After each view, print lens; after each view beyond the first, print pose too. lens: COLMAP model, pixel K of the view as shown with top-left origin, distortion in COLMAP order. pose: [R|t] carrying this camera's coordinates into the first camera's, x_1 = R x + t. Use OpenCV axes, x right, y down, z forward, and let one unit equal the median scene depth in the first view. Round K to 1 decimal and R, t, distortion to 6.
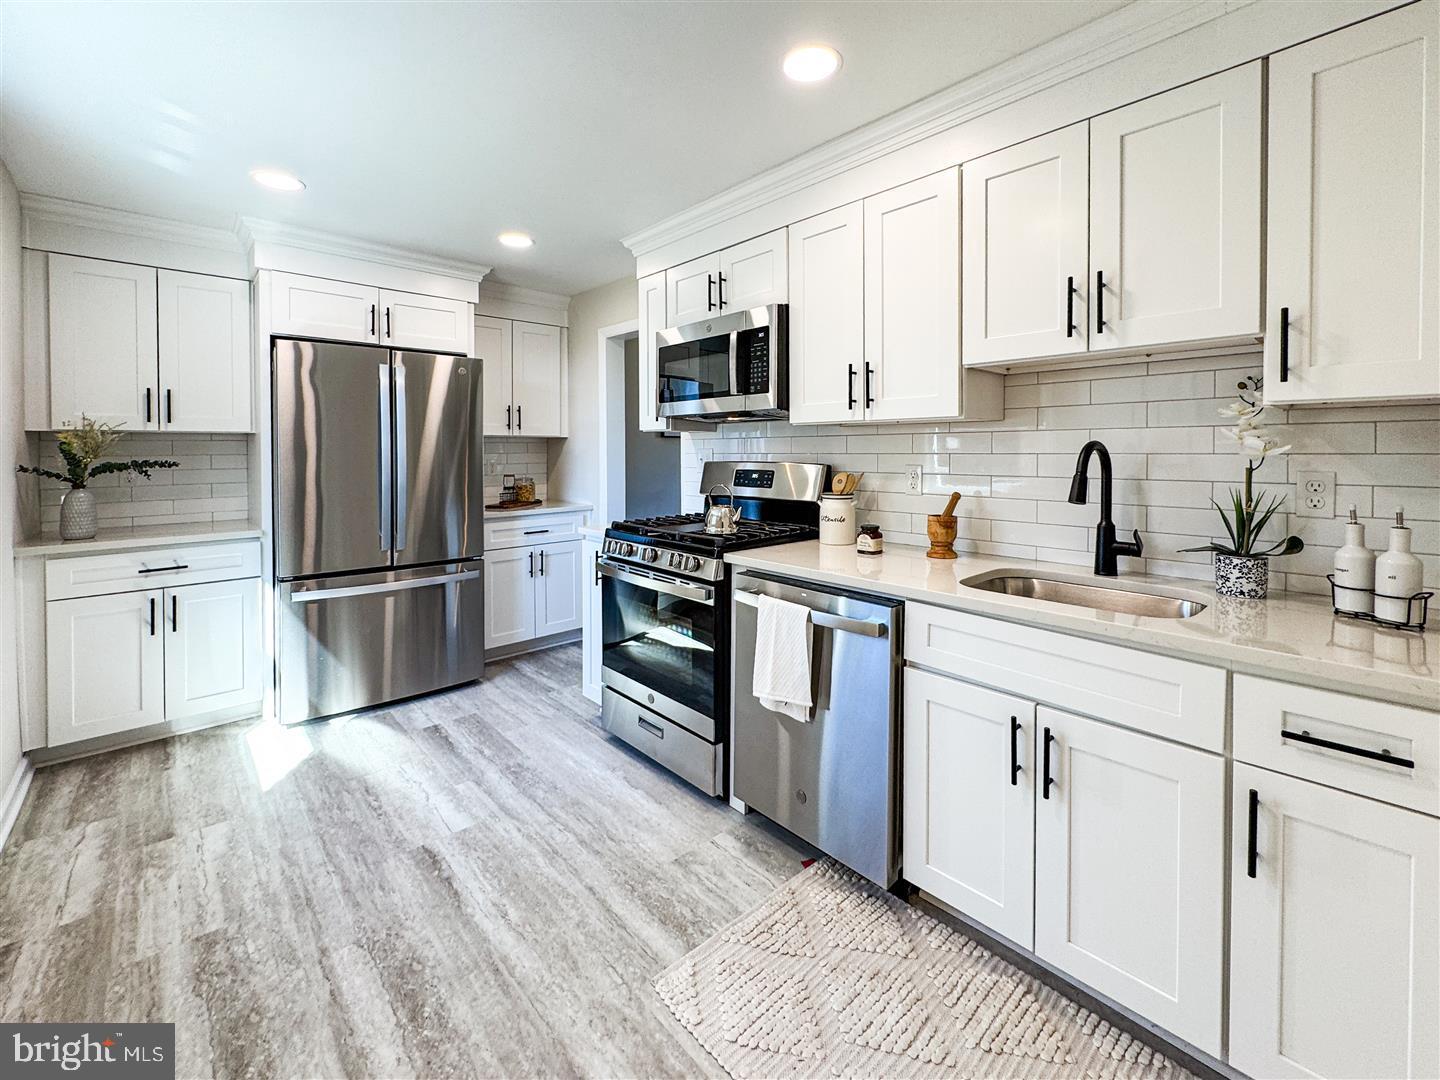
lens RADIAL K [[602.0, 0, 721.7], [0, 602.0, 456.3], [0, 0, 1]] dist [0.000482, 0.000055]
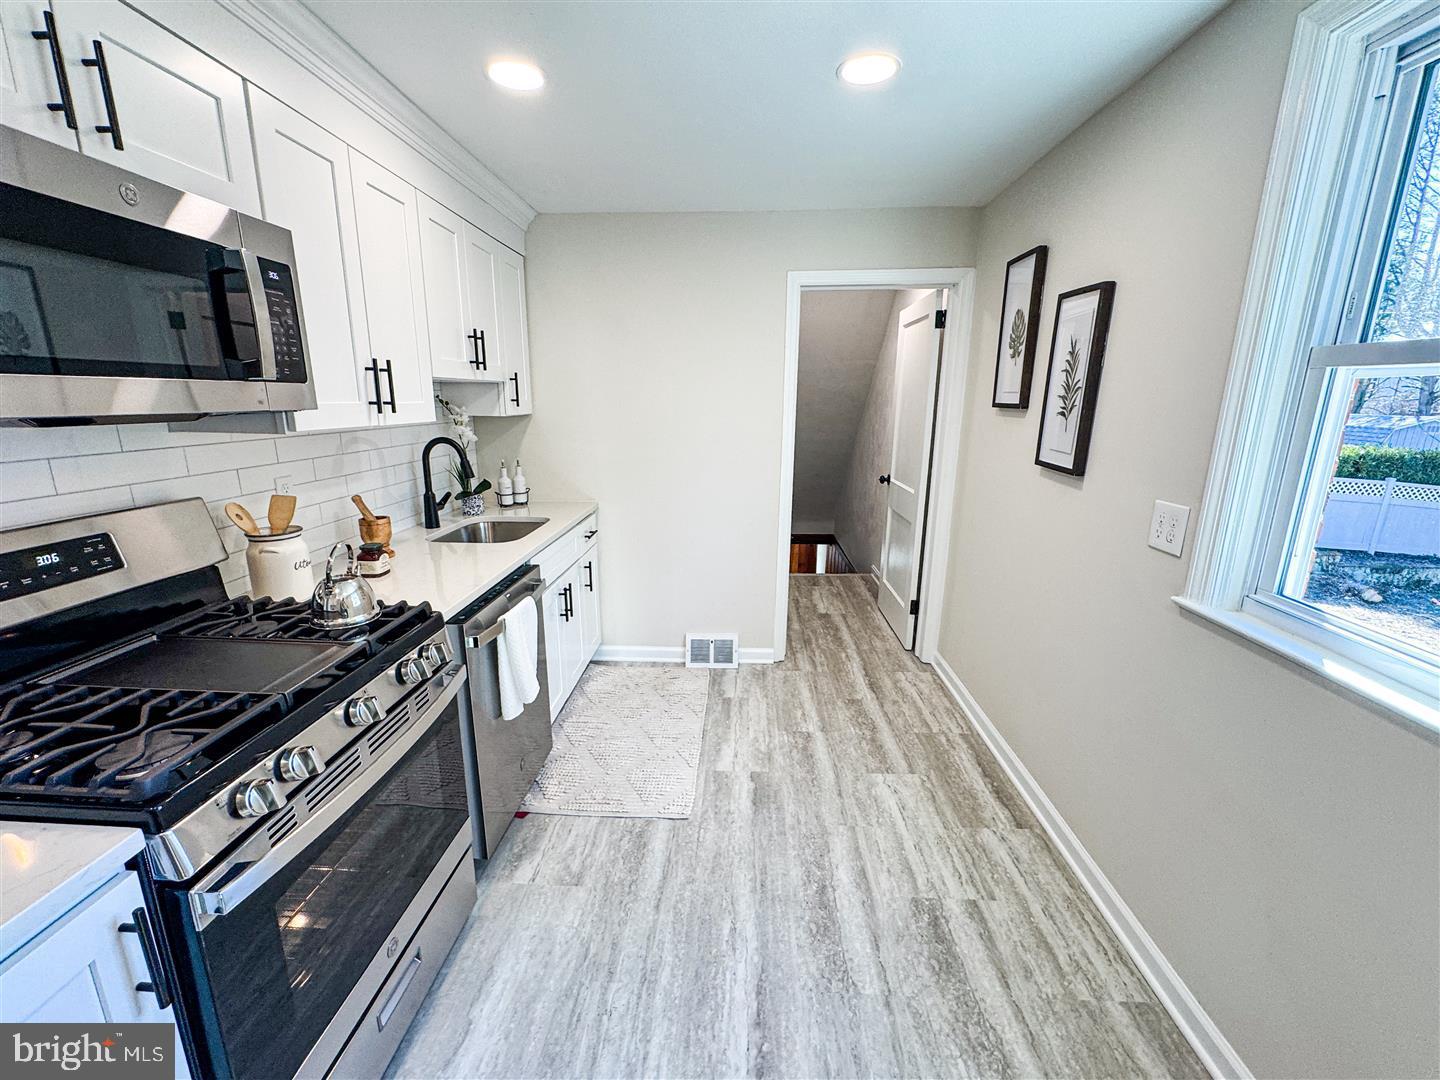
lens RADIAL K [[586.0, 0, 724.6], [0, 586.0, 532.9], [0, 0, 1]] dist [0.000112, -0.000047]
pose [[-0.705865, -0.164095, 0.689077, -0.850486], [0.001733, 0.972394, 0.233338, -0.122126], [-0.708344, 0.165899, -0.686095, 1.450545]]
